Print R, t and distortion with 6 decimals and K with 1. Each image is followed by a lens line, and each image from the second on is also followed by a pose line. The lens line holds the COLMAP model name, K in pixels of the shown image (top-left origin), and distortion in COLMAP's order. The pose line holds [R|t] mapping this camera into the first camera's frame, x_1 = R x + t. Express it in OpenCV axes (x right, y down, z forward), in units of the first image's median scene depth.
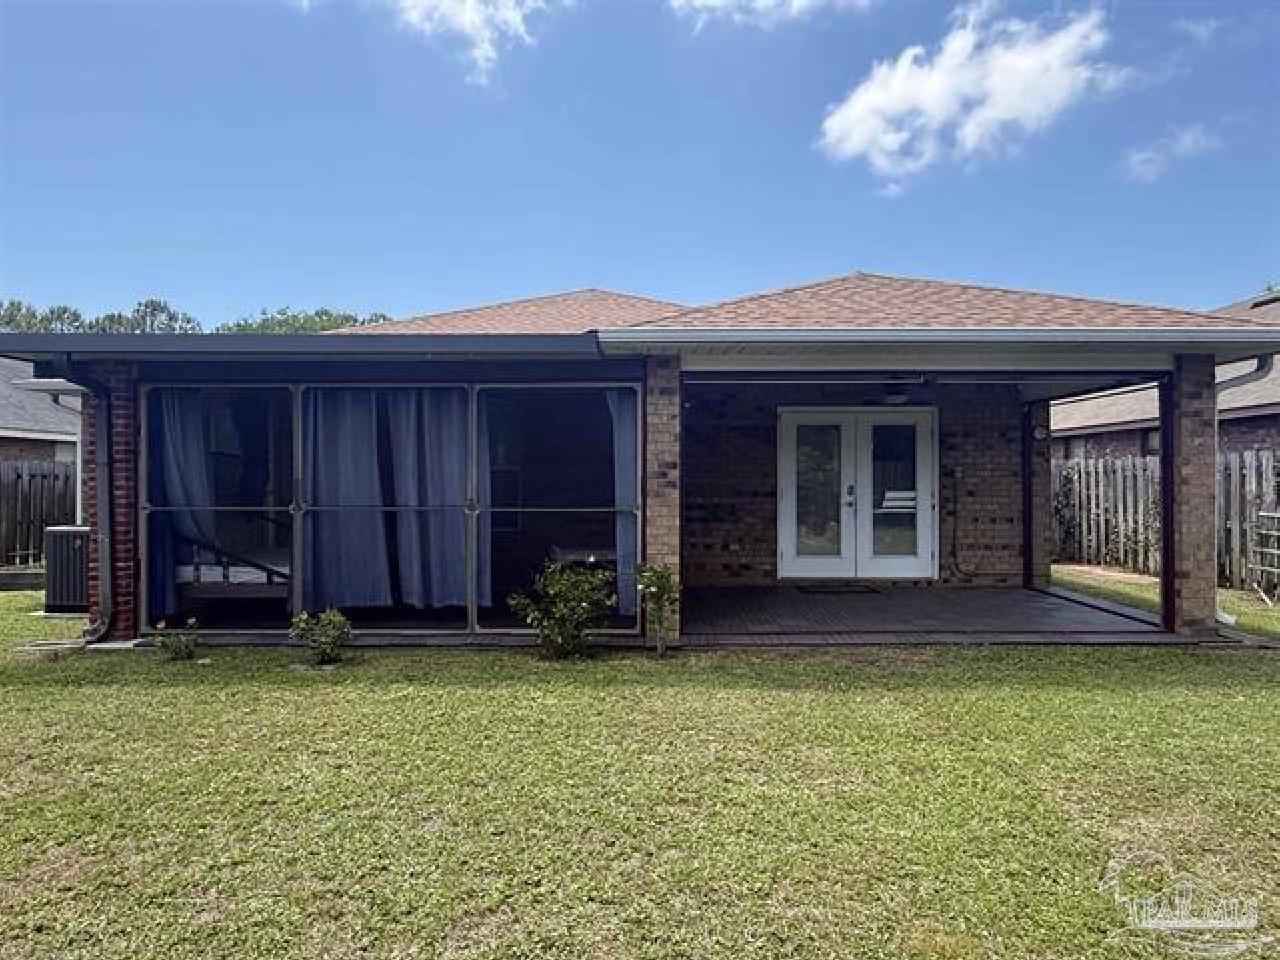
lens RADIAL K [[785.9, 0, 638.7], [0, 785.9, 477.3], [0, 0, 1]] dist [0.006851, 0.001182]
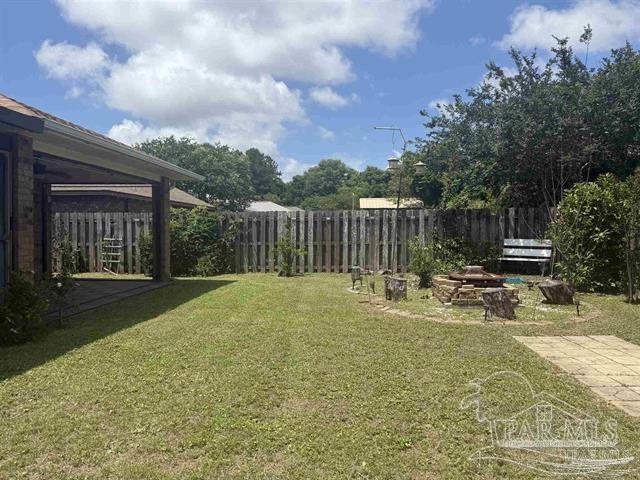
lens RADIAL K [[493.8, 0, 319.5], [0, 493.8, 238.8], [0, 0, 1]] dist [0.048116, -0.004098]
pose [[0.040046, -0.017396, 0.999046, -0.916459], [-0.001730, 0.999846, 0.017479, 0.023914], [-0.999196, -0.002429, 0.040010, 0.393364]]
